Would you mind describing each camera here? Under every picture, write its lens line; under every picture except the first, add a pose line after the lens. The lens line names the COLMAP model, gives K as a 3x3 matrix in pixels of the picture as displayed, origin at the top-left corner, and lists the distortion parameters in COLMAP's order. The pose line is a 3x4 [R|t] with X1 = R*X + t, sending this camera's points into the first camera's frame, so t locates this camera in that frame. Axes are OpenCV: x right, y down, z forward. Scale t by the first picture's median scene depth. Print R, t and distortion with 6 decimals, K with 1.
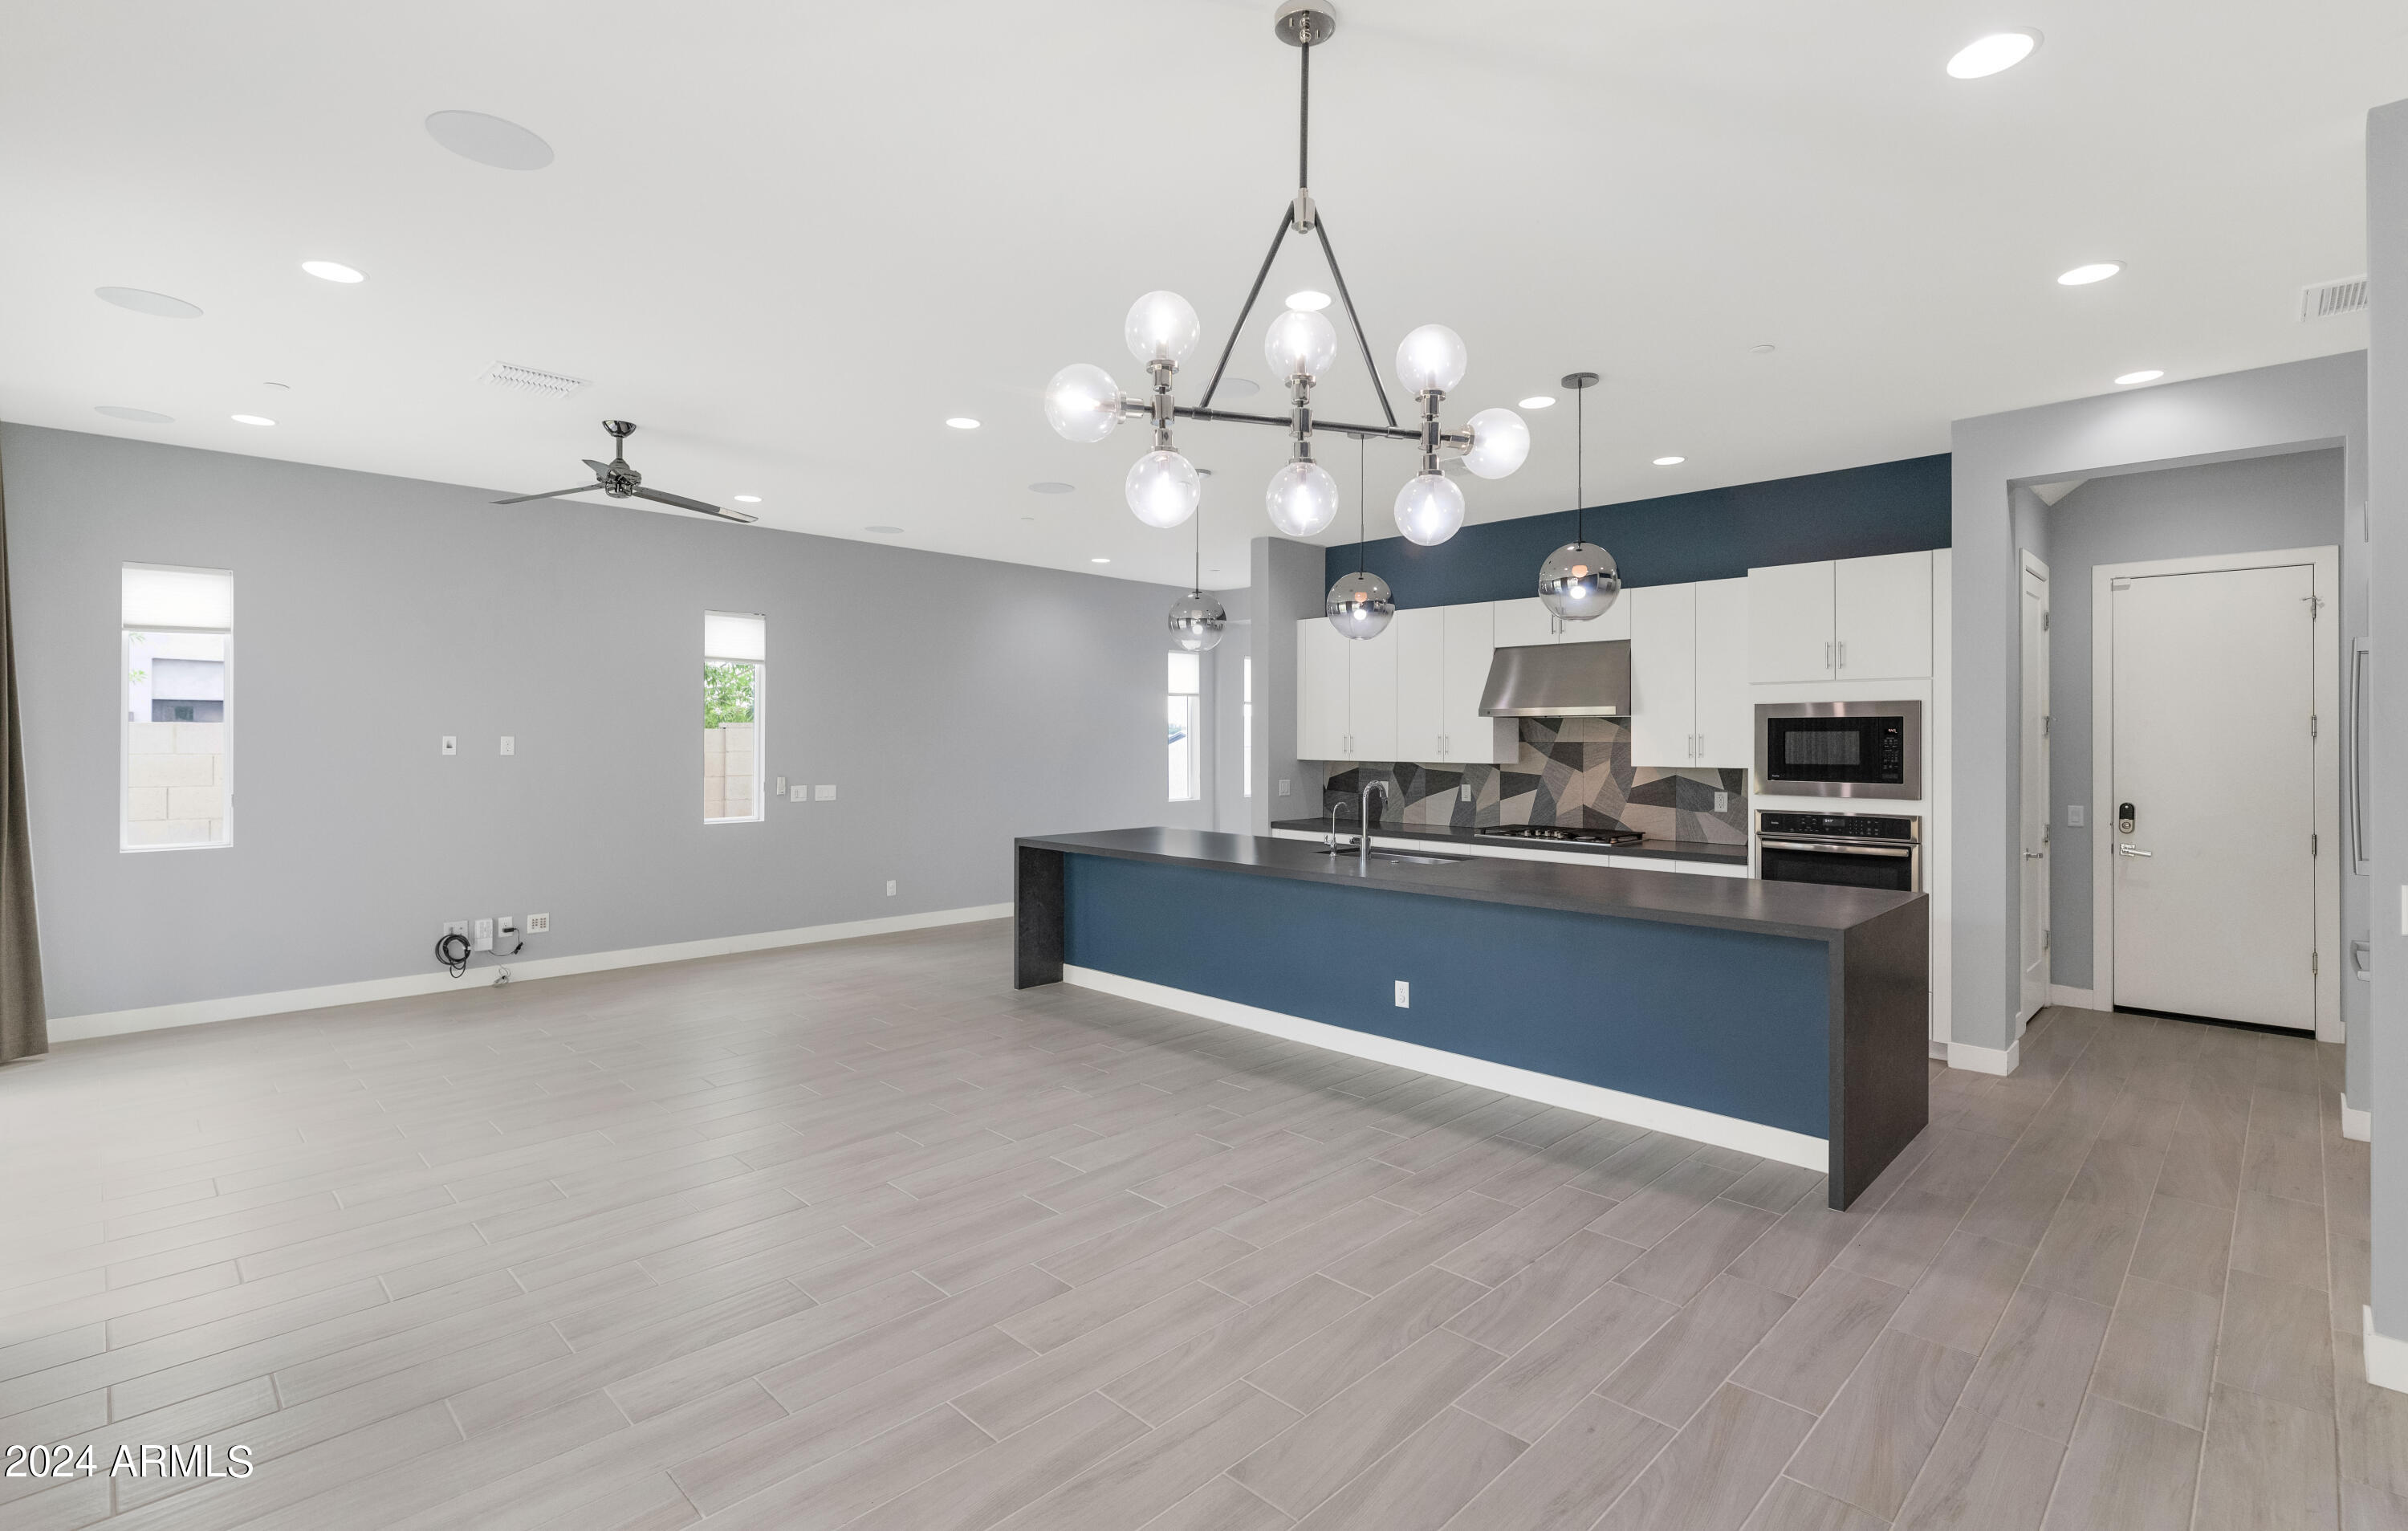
lens RADIAL K [[1112.0, 0, 1207.2], [0, 1112.0, 739.4], [0, 0, 1]] dist [-0.012784, -0.000030]
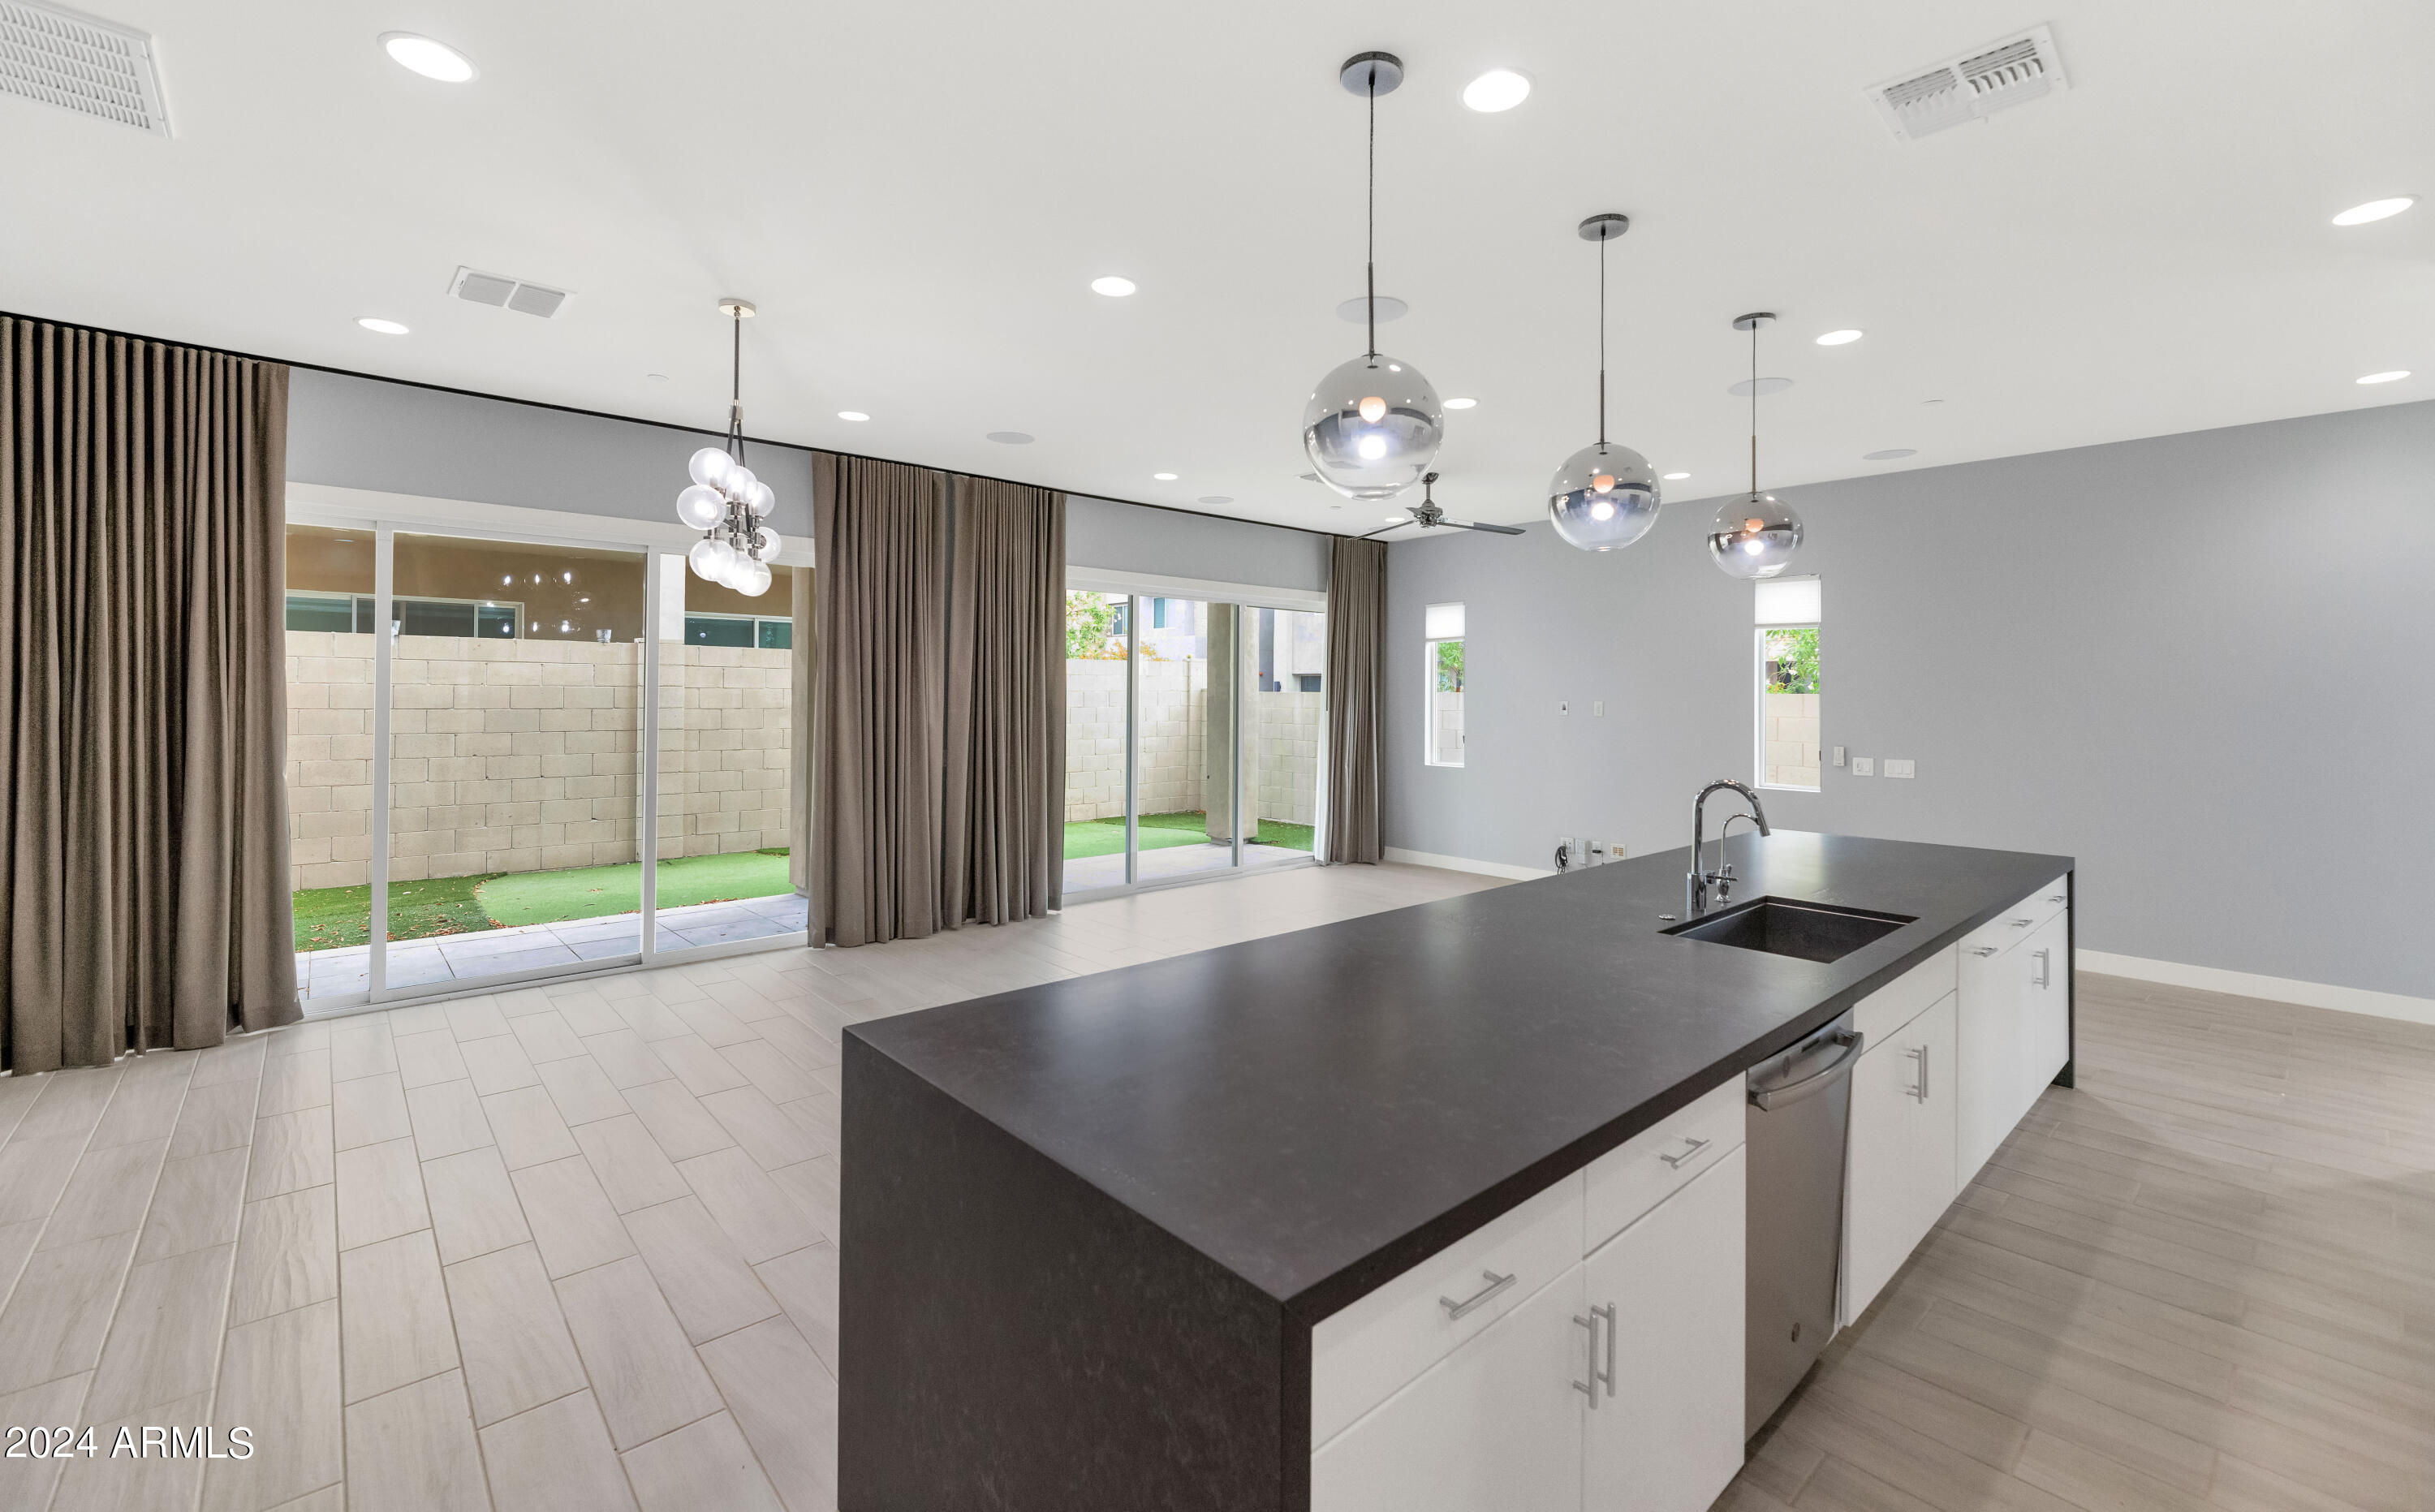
lens RADIAL K [[1009.4, 0, 1227.8], [0, 1009.4, 695.3], [0, 0, 1]] dist [-0.005574, -0.000310]
pose [[-0.054629, -0.004279, -0.998498, 0.563150], [-0.007509, 0.999964, -0.003874, -0.002515], [0.998479, 0.007286, -0.054659, 0.627475]]
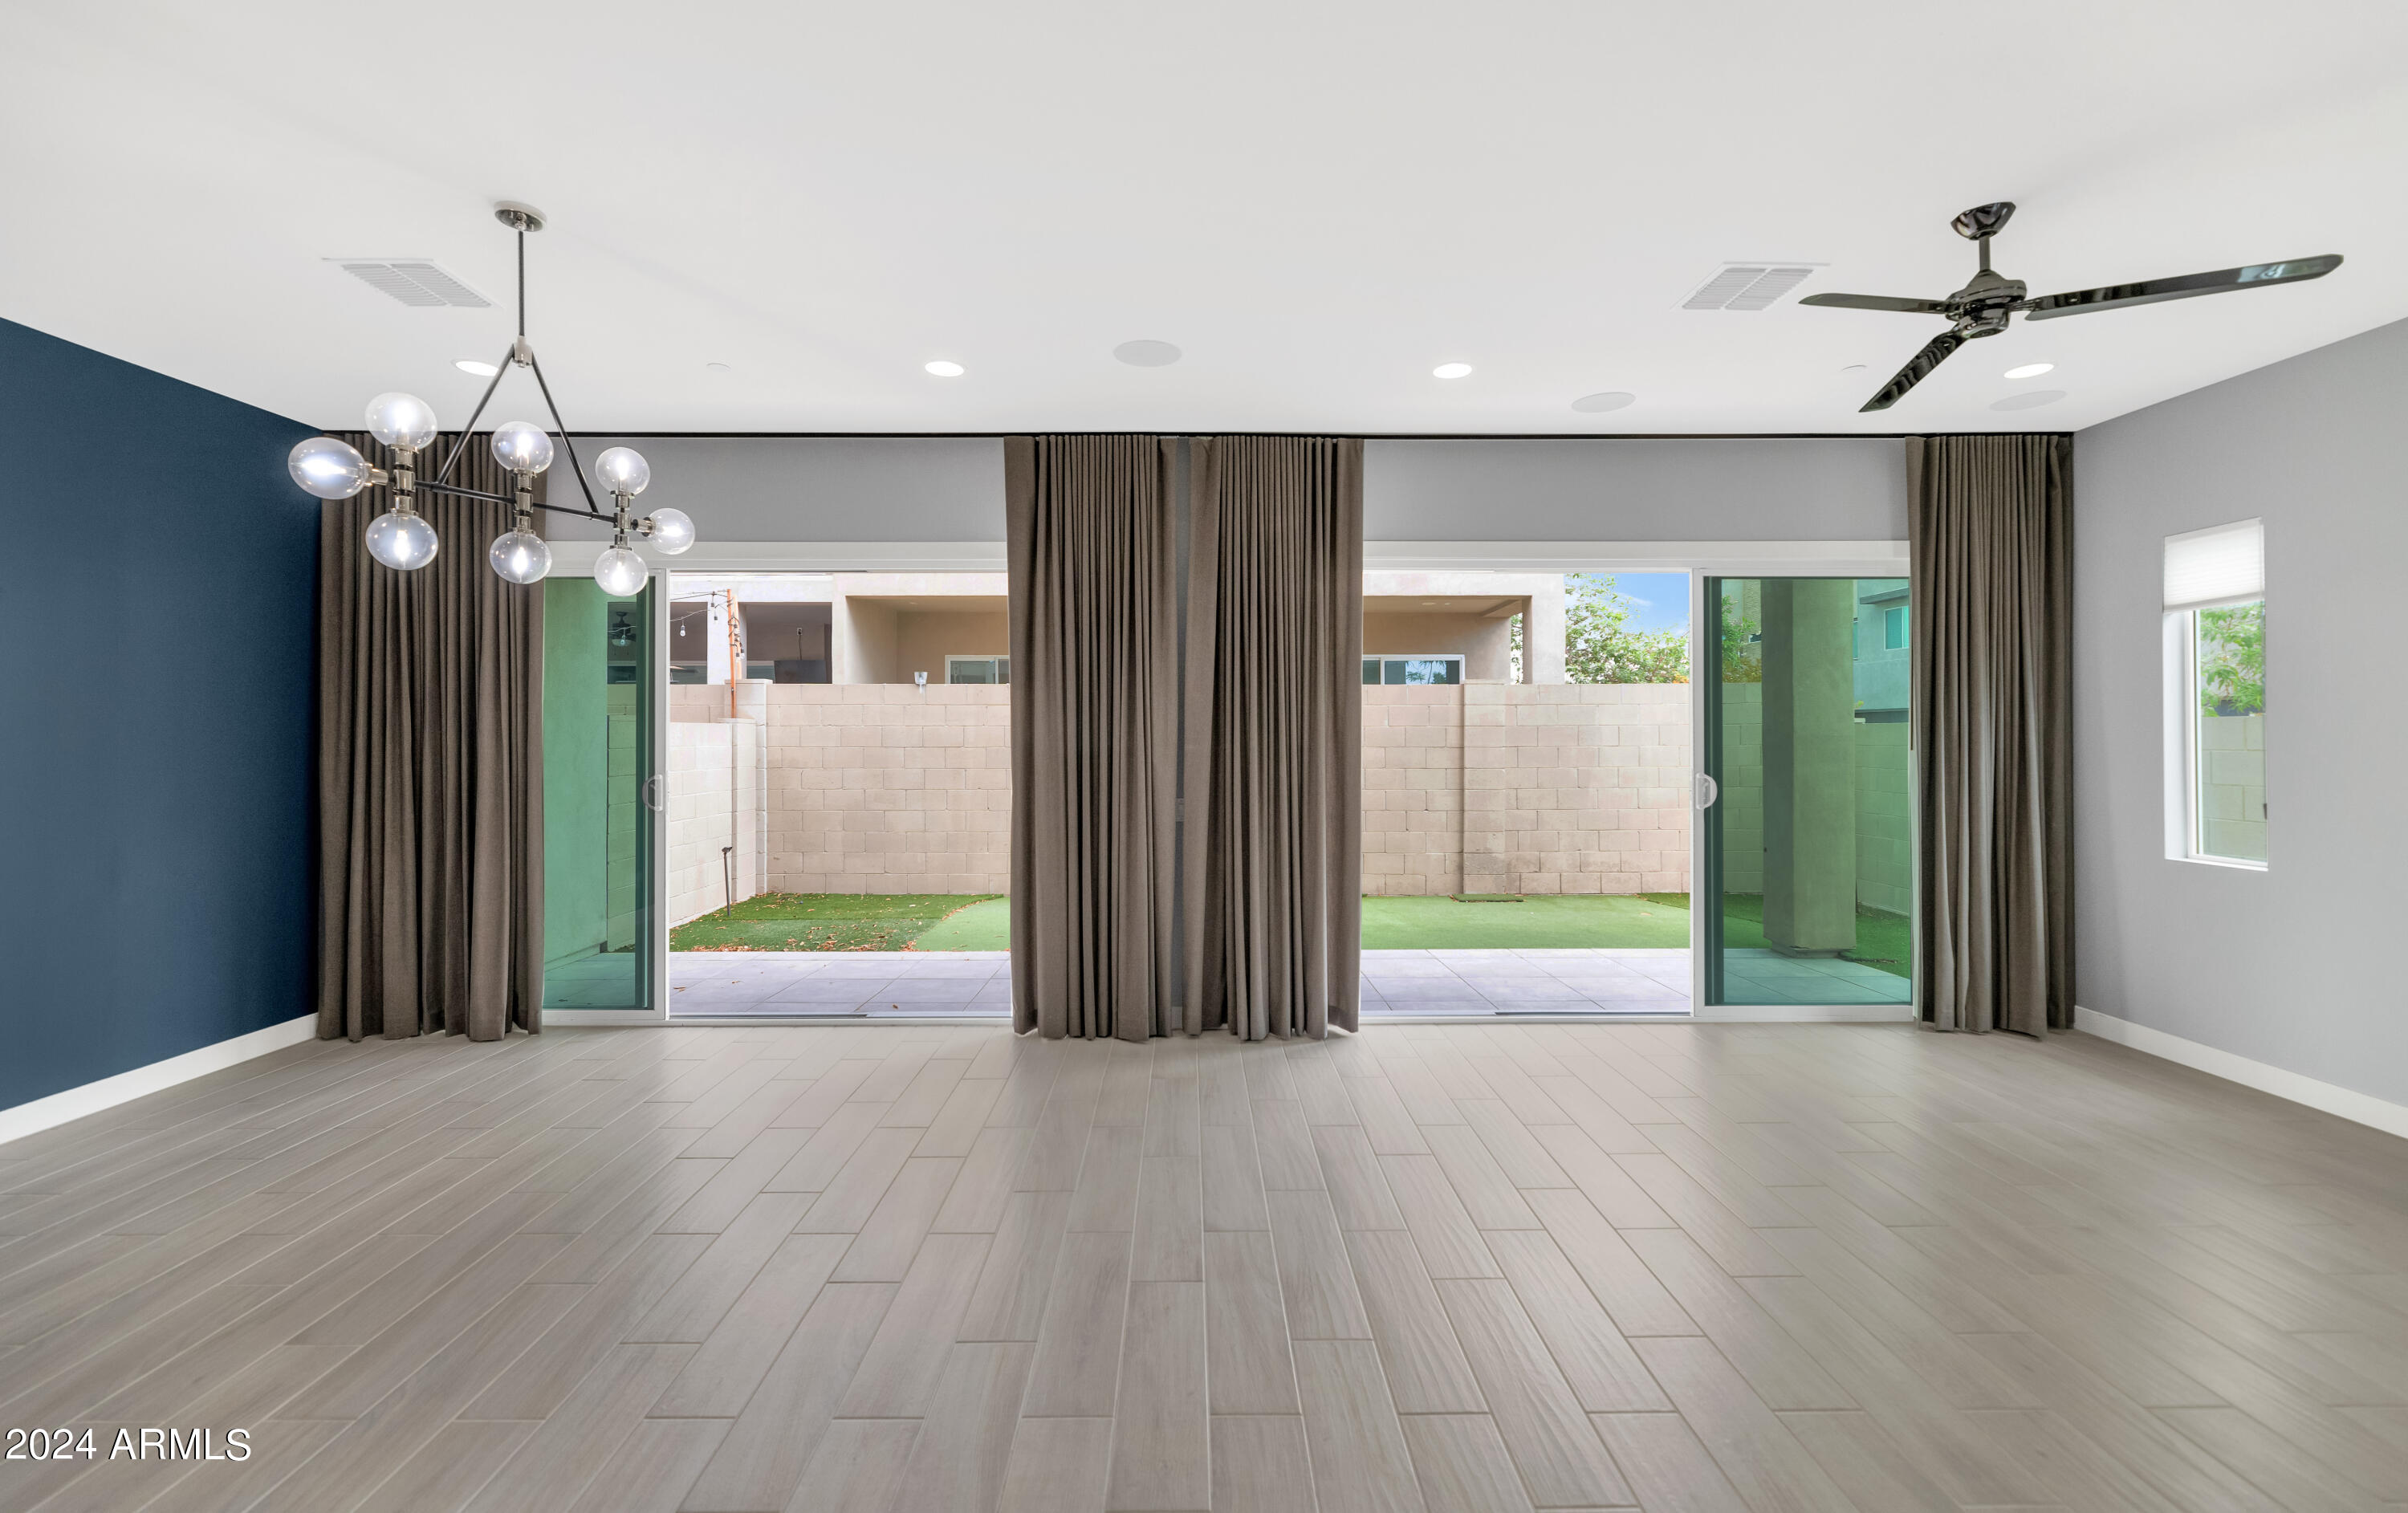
lens RADIAL K [[983.4, 0, 1197.4], [0, 983.4, 736.9], [0, 0, 1]] dist [0.003020, 0.000081]
pose [[-0.702356, -0.002285, -0.711823, 0.121970], [-0.001403, 0.999997, -0.001826, 0.004178], [0.711825, -0.000284, -0.702357, 0.821344]]
